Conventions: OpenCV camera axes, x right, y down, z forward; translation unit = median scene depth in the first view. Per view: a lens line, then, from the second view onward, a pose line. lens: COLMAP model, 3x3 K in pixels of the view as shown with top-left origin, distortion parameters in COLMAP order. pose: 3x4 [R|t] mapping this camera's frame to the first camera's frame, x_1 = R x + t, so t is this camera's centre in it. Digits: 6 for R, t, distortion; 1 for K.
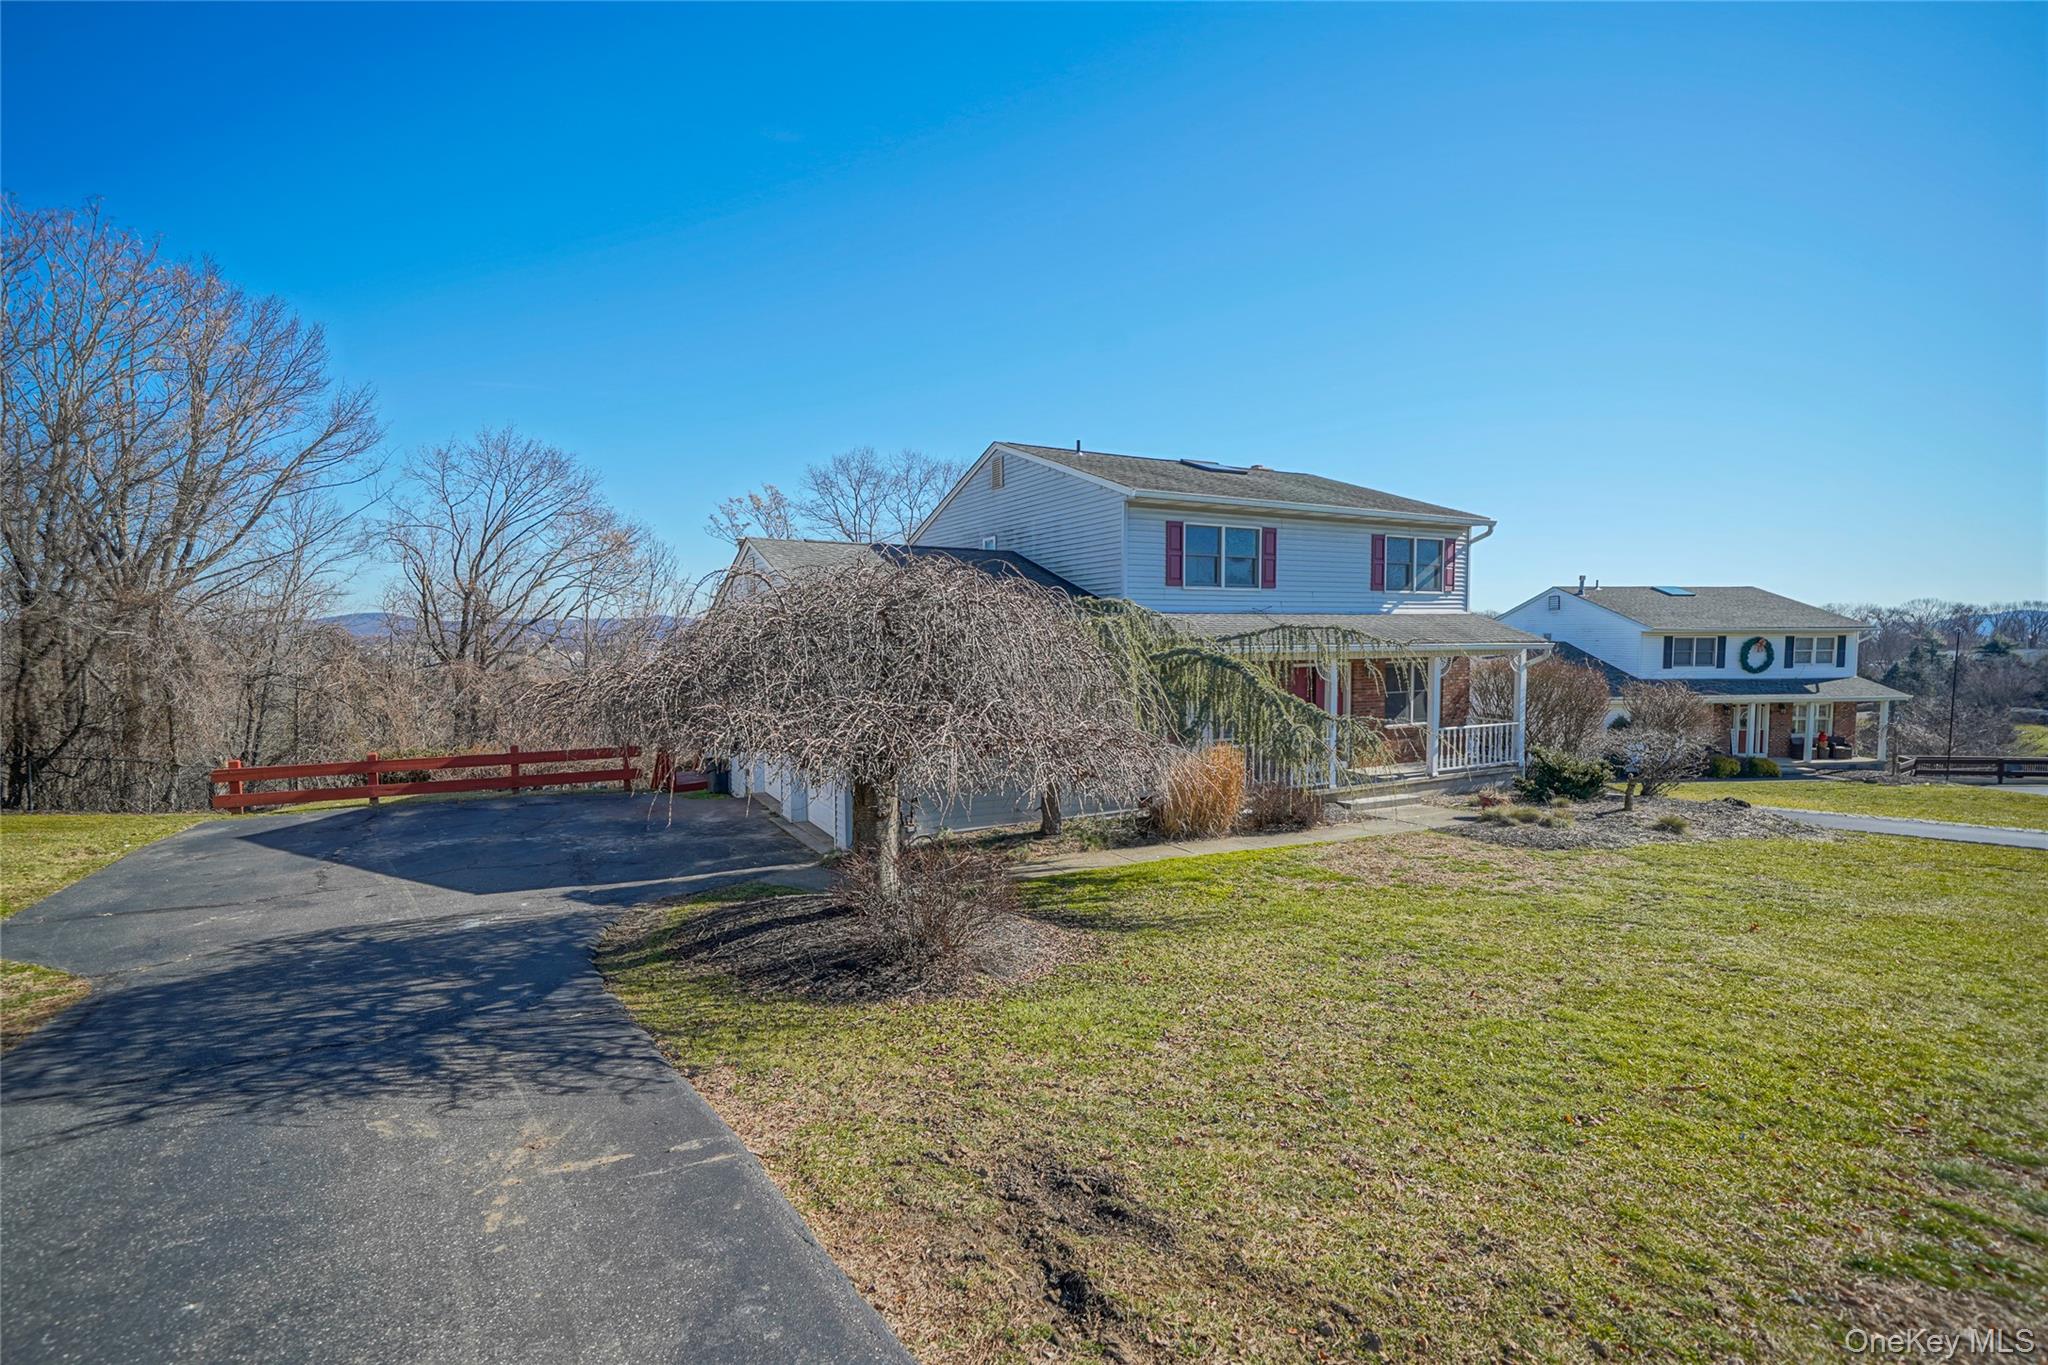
lens RADIAL K [[876.3, 0, 1024.0], [0, 876.3, 682.5], [0, 0, 1]] dist [0.001896, 0.000012]
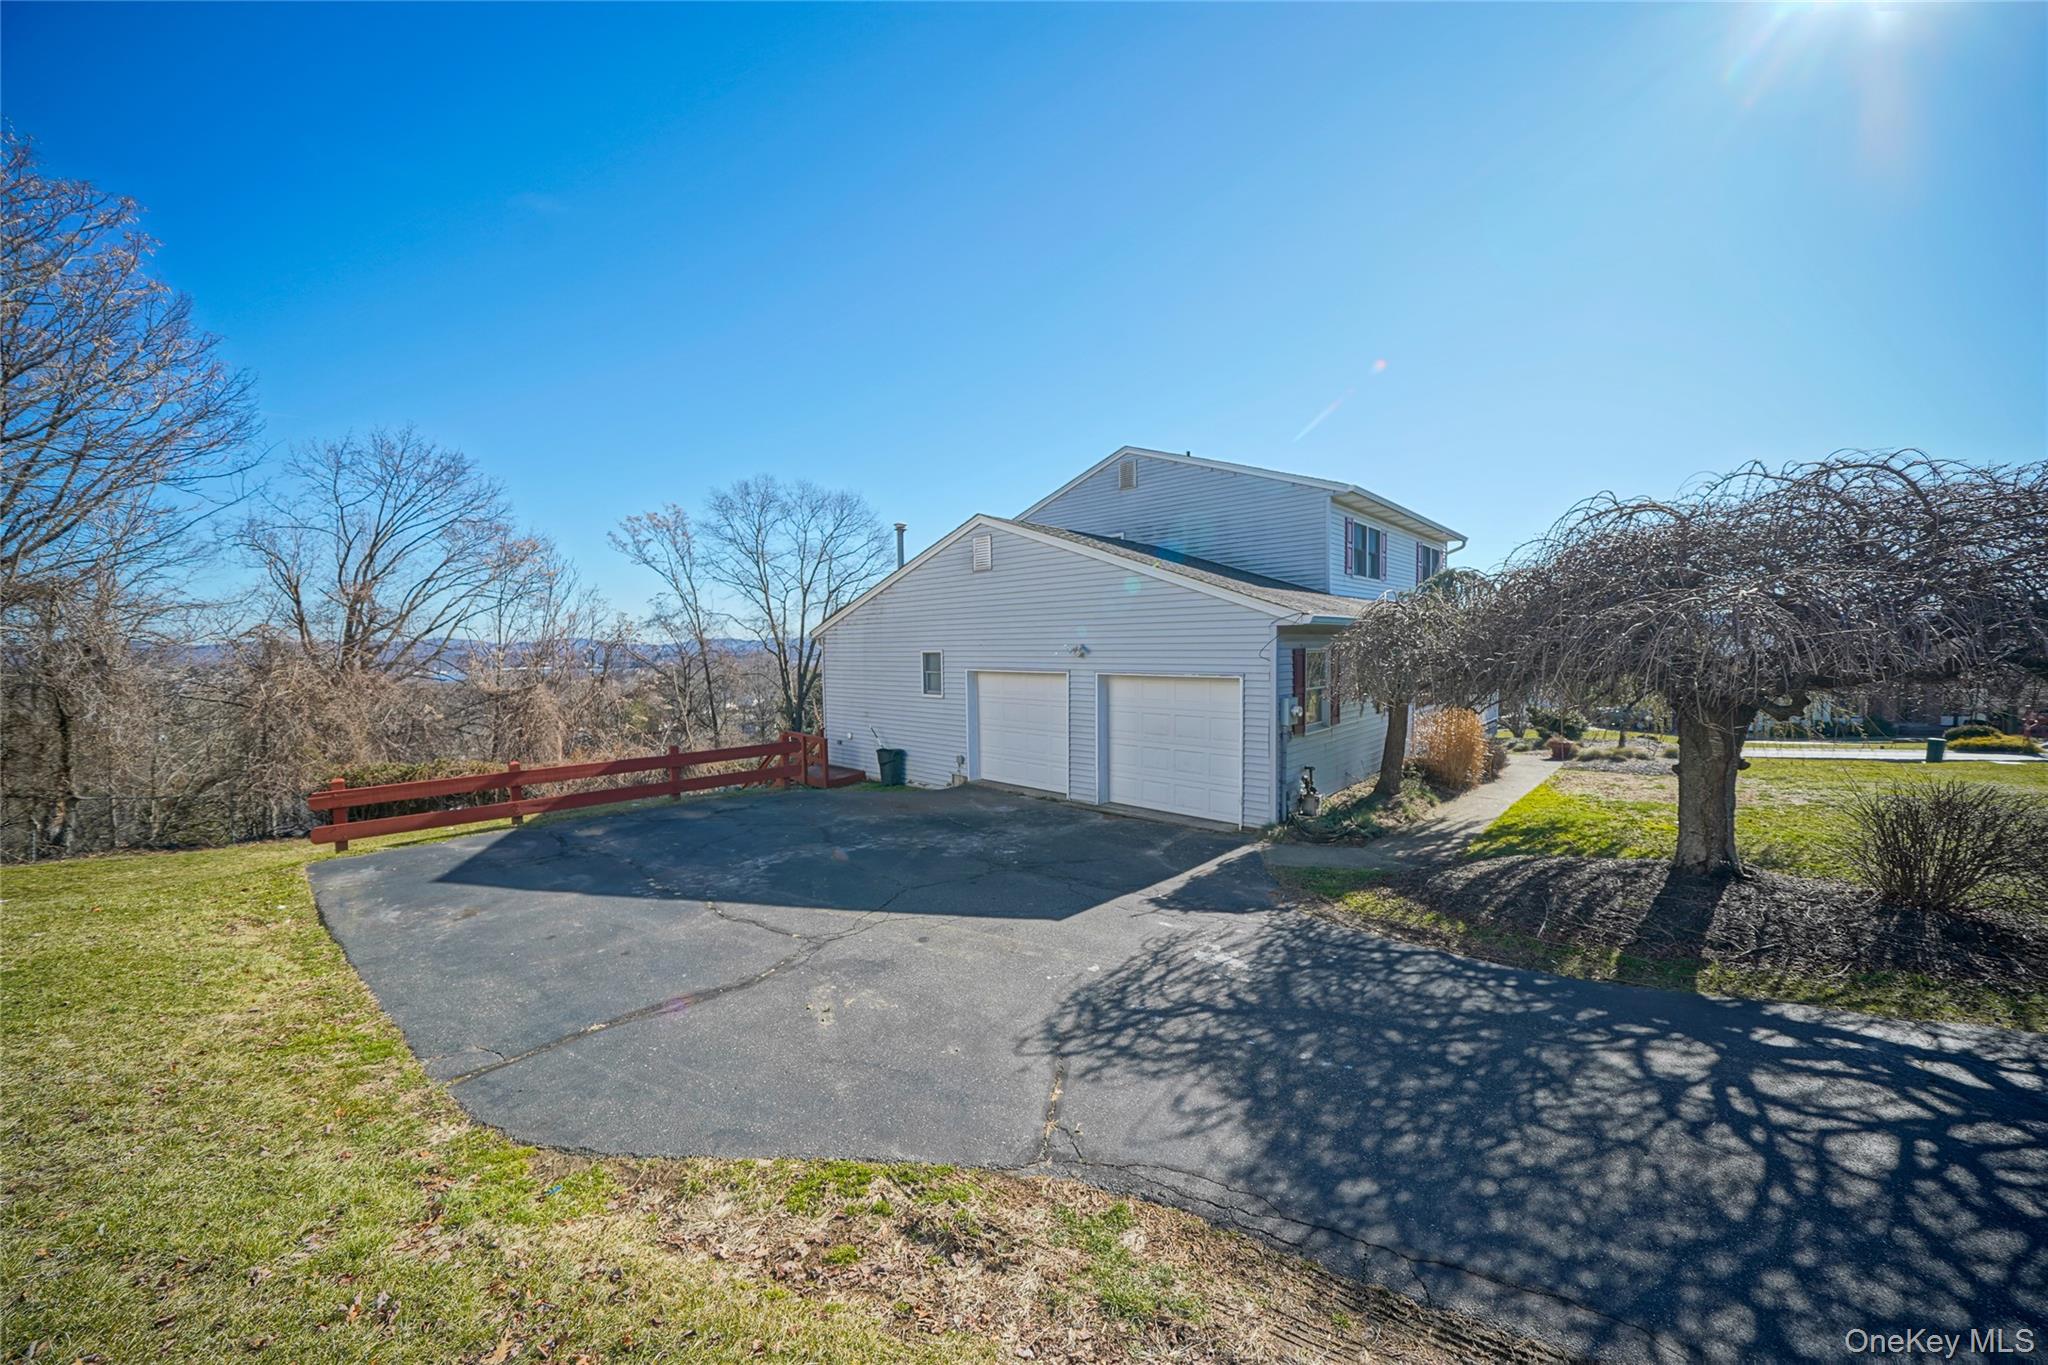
lens RADIAL K [[703.4, 0, 1018.7], [0, 703.4, 689.8], [0, 0, 1]] dist [-0.026858, 0.000103]
pose [[0.955922, -0.025261, 0.292531, -0.333289], [0.026353, 0.999653, 0.000209, 0.019144], [-0.292435, 0.007509, 0.956256, 0.179652]]
